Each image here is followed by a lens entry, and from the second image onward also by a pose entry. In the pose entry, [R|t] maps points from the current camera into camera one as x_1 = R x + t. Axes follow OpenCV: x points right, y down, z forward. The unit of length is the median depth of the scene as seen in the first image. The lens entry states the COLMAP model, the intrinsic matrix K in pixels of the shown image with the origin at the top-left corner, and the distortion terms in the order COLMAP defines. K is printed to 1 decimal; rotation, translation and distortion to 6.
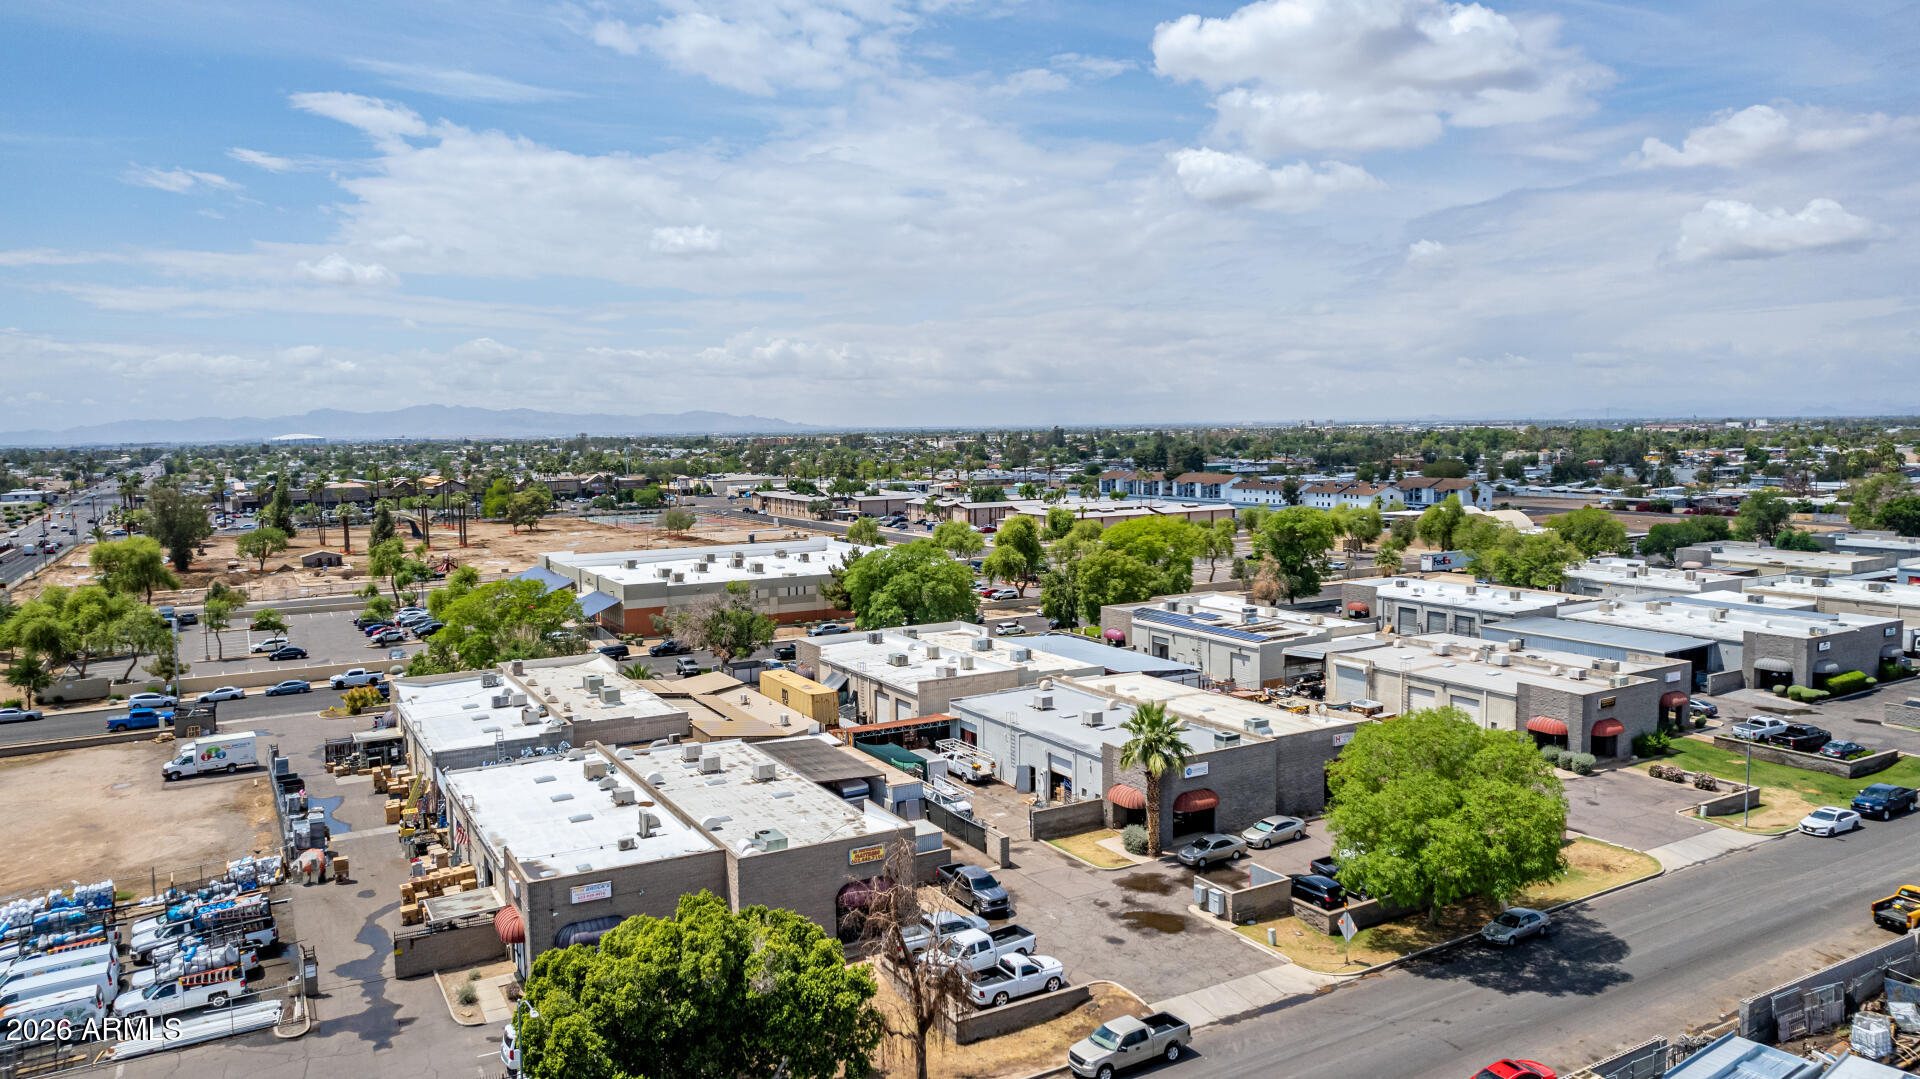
lens RADIAL K [[1268.5, 0, 927.8], [0, 1268.5, 532.9], [0, 0, 1]] dist [-0.067537, 0.066135]
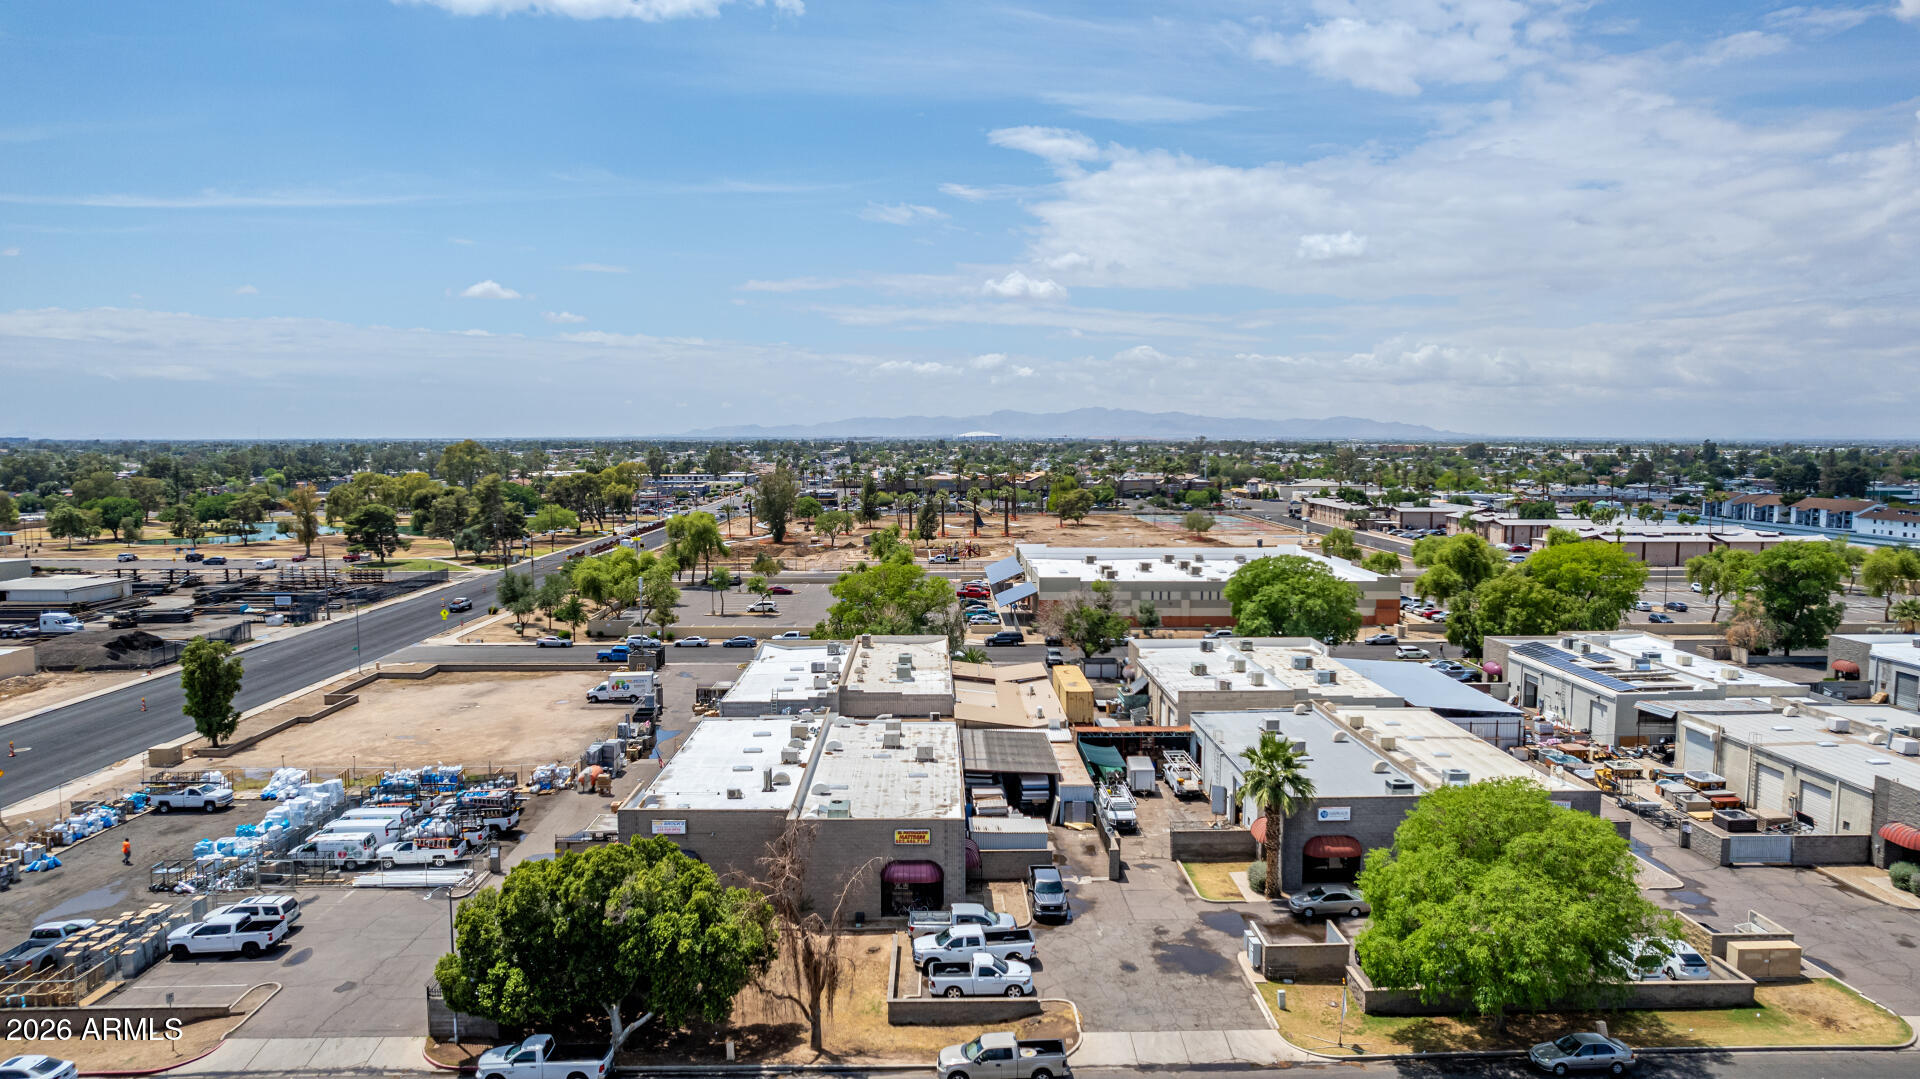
lens RADIAL K [[1227.0, 0, 960.5], [0, 1227.0, 566.3], [0, 0, 1]] dist [-0.069801, 0.053308]
pose [[0.887559, 0.066211, -0.455912, 0.206083], [-0.054064, 0.997750, 0.039652, -0.006683], [0.457512, -0.010545, 0.889141, 0.051903]]
